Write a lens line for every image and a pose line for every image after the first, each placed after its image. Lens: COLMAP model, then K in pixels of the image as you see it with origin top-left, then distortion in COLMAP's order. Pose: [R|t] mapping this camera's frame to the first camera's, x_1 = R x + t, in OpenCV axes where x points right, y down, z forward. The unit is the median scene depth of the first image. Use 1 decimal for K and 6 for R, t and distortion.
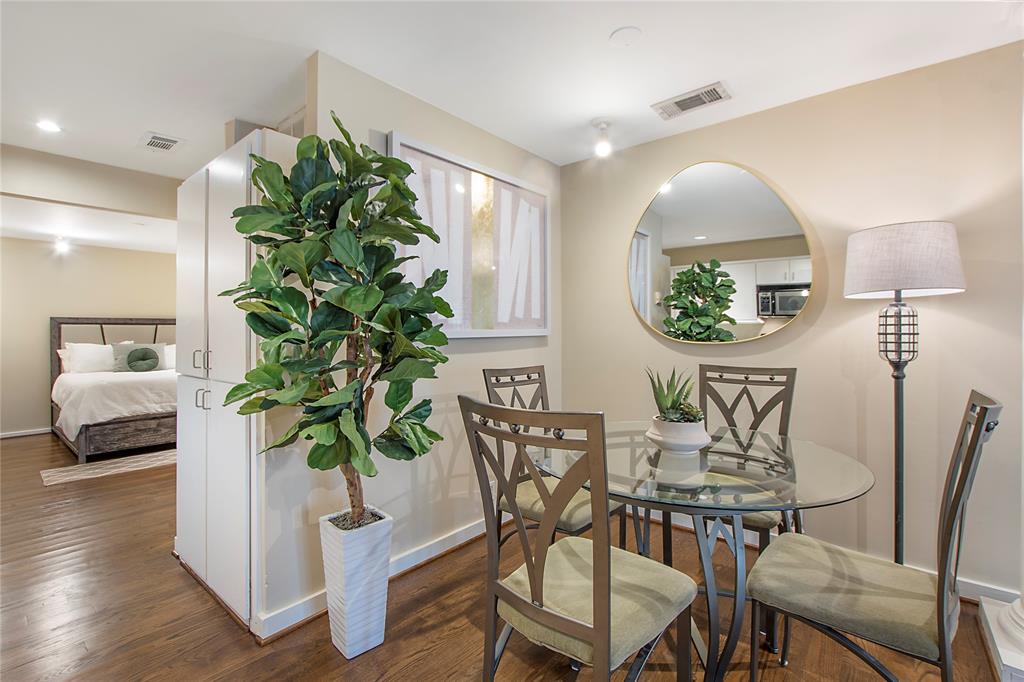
lens RADIAL K [[458.4, 0, 514.3], [0, 458.4, 335.0], [0, 0, 1]] dist [-0.022078, 0.000424]
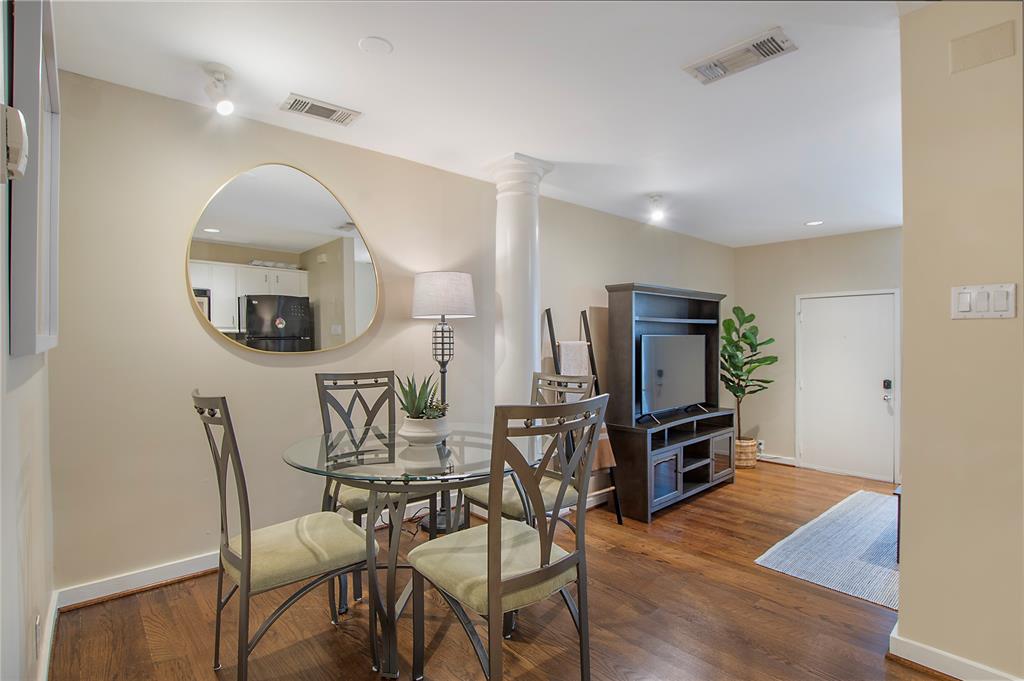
lens RADIAL K [[499.5, 0, 510.5], [0, 499.5, 342.7], [0, 0, 1]] dist [-0.021265, 0.000403]
pose [[0.153016, 0.001015, 0.988223, -0.558590], [0.004869, 0.999987, -0.001781, -0.000197], [-0.988212, 0.005084, 0.153009, 0.380572]]
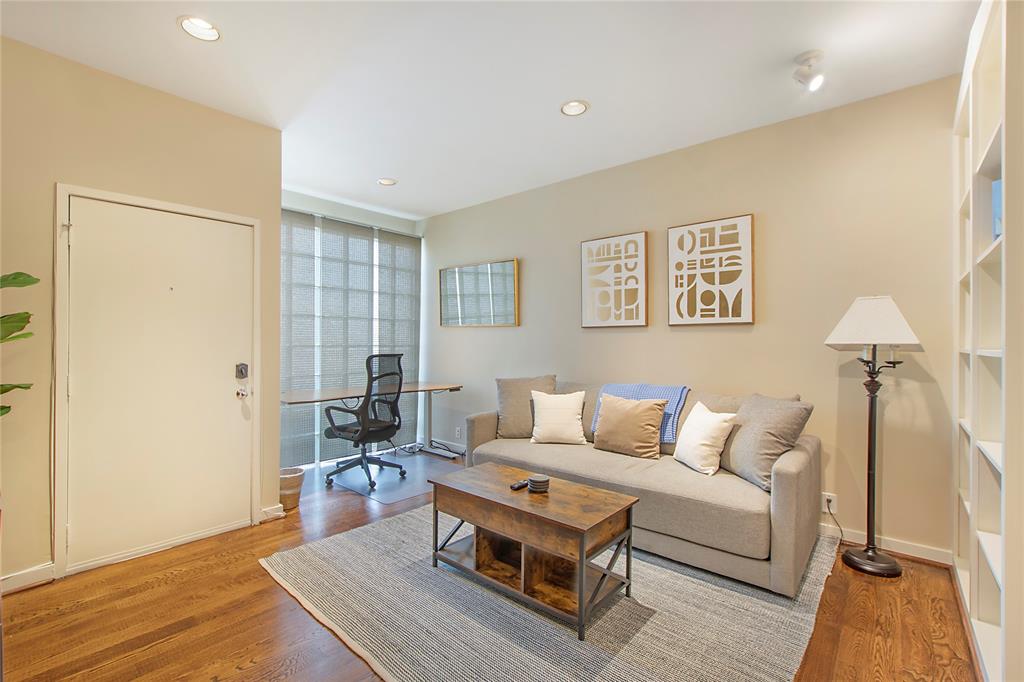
lens RADIAL K [[456.4, 0, 509.2], [0, 456.4, 342.7], [0, 0, 1]] dist [-0.023398, 0.000601]
pose [[-0.999791, 0.003246, 0.020172, 0.957664], [0.003365, 0.999977, 0.005865, 0.096906], [-0.020152, 0.005931, -0.999779, 0.299795]]
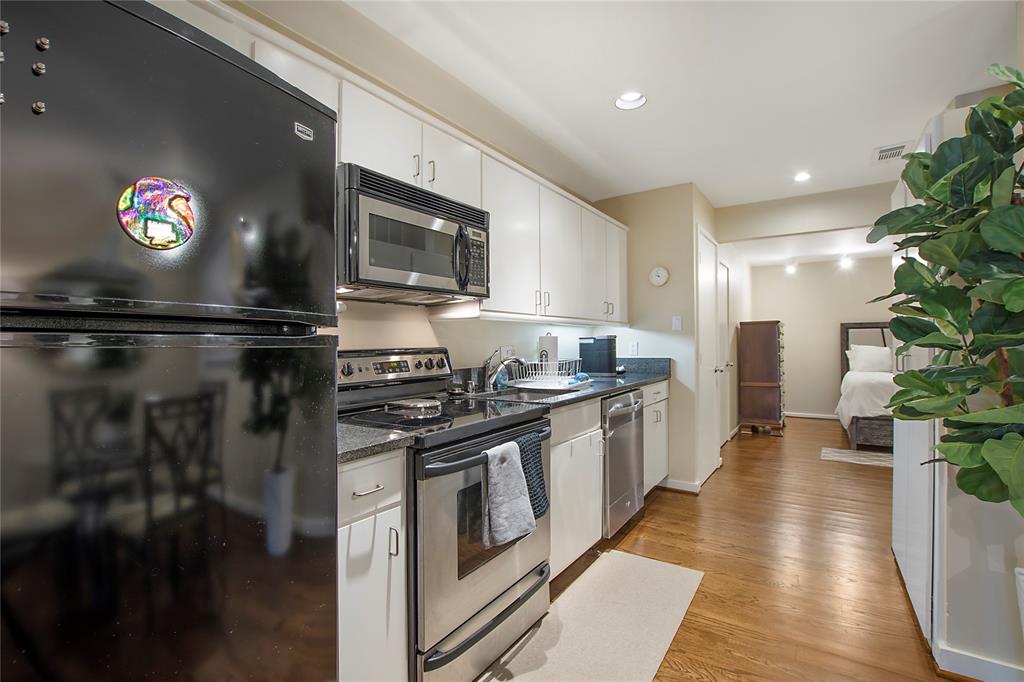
lens RADIAL K [[459.0, 0, 512.0], [0, 459.0, 341.0], [0, 0, 1]] dist [-0.029034, 0.000526]
pose [[0.094788, 0.003596, -0.995491, 0.177750], [0.004543, 0.999981, 0.004045, -0.002581], [0.995487, -0.004906, 0.094770, 0.032208]]
